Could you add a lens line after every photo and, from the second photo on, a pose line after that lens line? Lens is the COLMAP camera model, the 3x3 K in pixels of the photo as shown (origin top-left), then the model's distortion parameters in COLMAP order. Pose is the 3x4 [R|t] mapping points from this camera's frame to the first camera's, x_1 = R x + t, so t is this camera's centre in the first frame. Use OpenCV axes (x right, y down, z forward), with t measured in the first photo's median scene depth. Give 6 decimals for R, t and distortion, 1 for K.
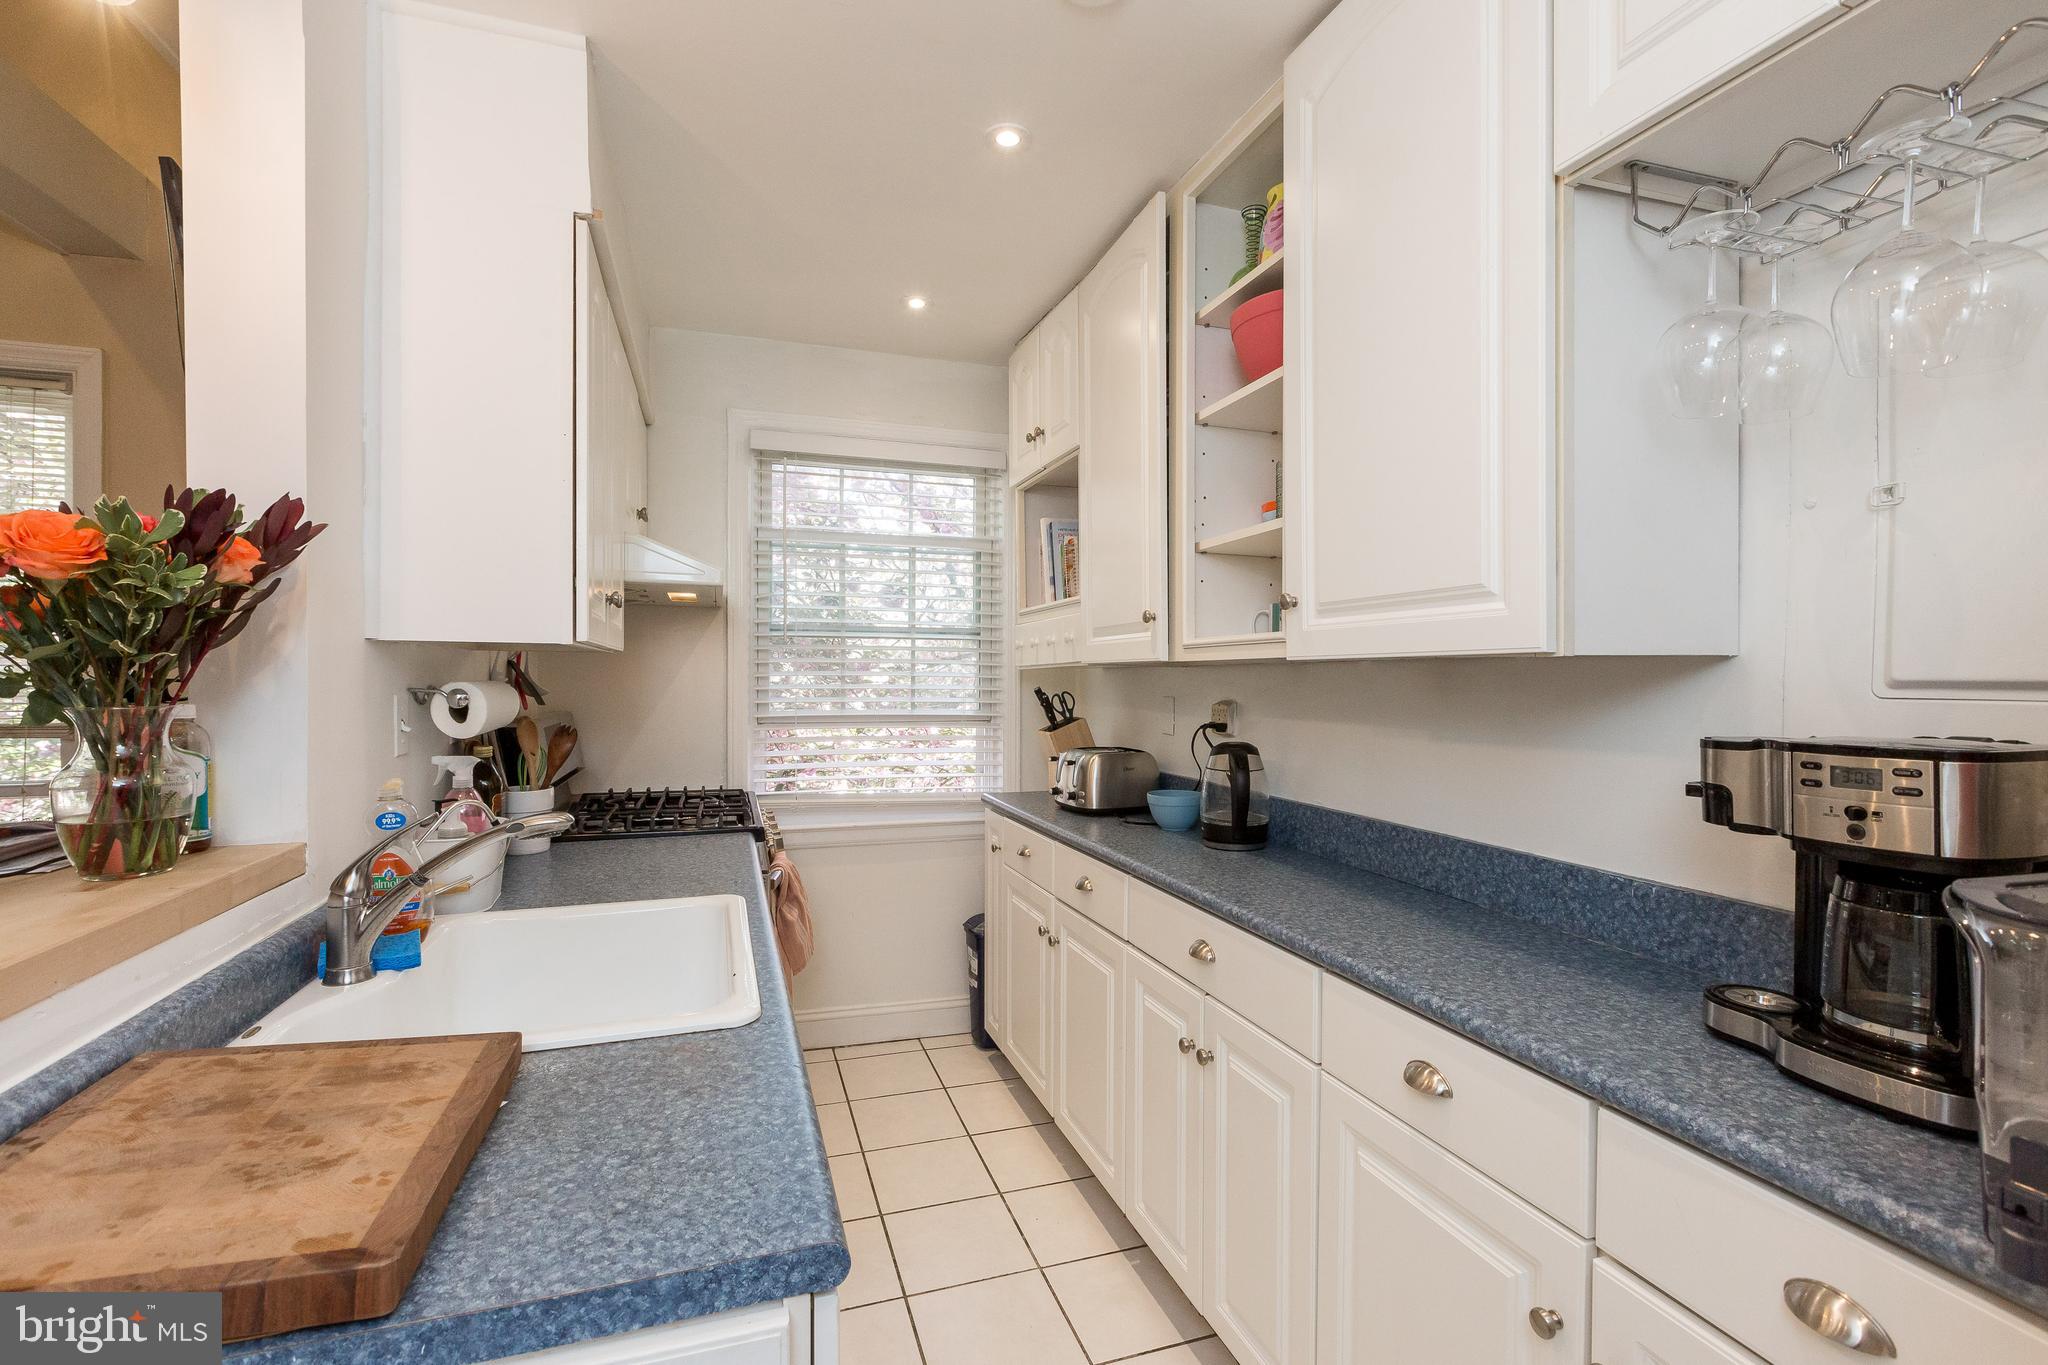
lens RADIAL K [[926.4, 0, 942.6], [0, 926.4, 673.4], [0, 0, 1]] dist [0.003340, -0.000043]
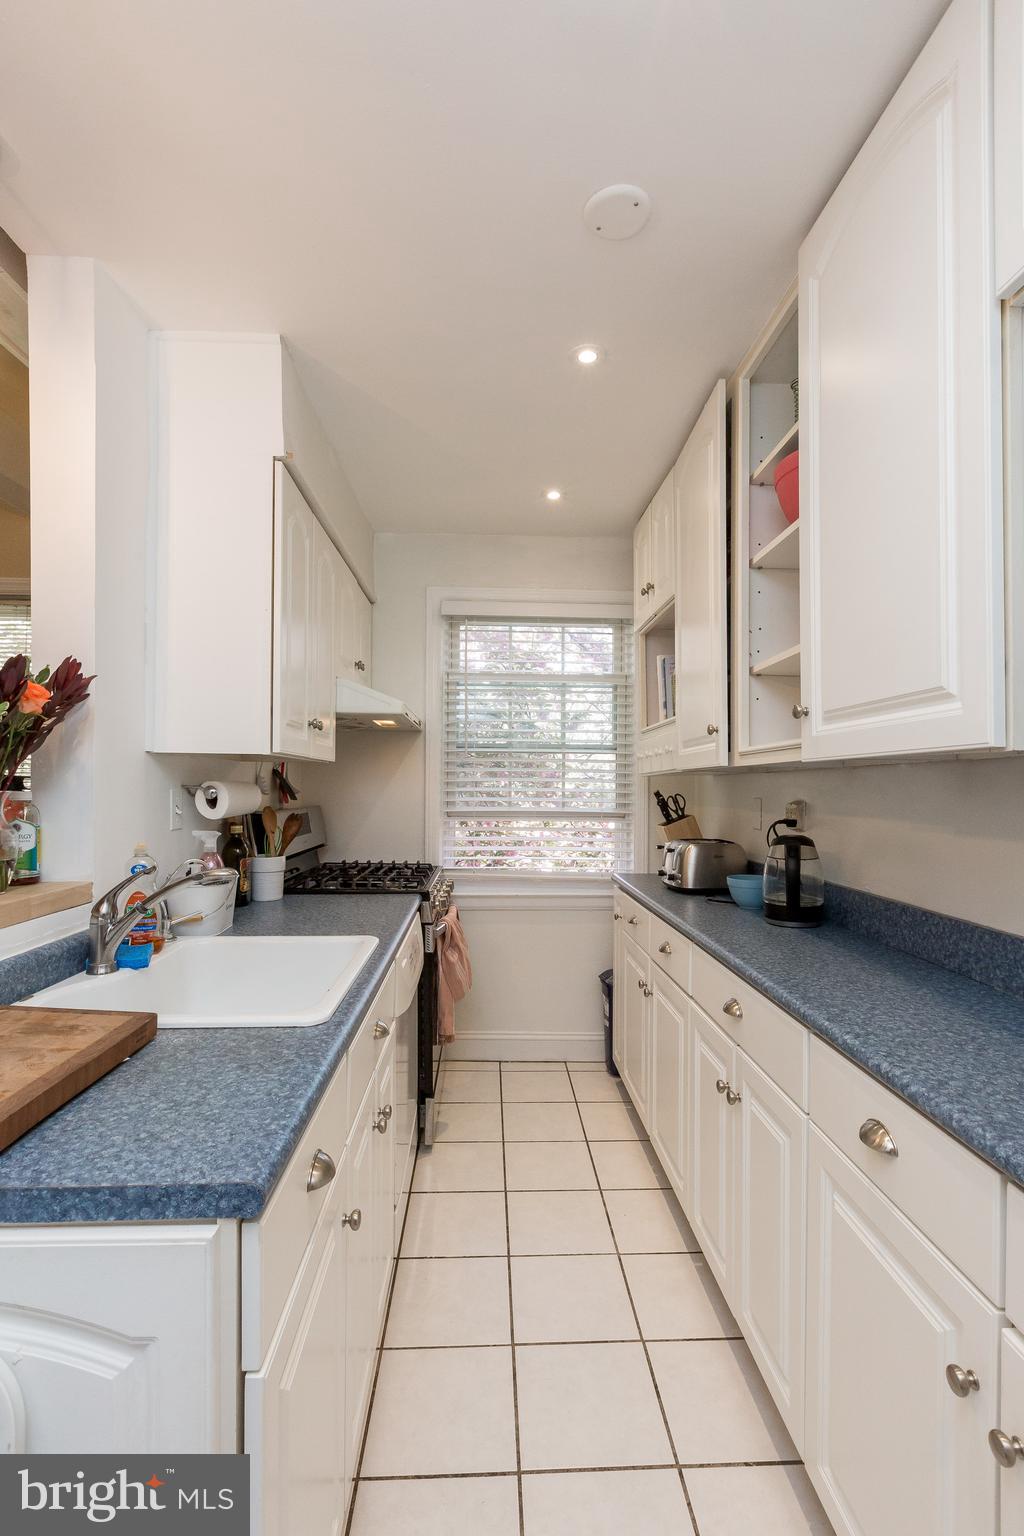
lens RADIAL K [[694.8, 0, 479.6], [0, 694.8, 778.8], [0, 0, 1]] dist [0.003340, -0.000043]
pose [[0.961597, 0.000537, -0.274463, 0.215997], [-0.003725, 0.999932, -0.011094, 0.017400], [0.274439, 0.011690, 0.961534, 0.052179]]
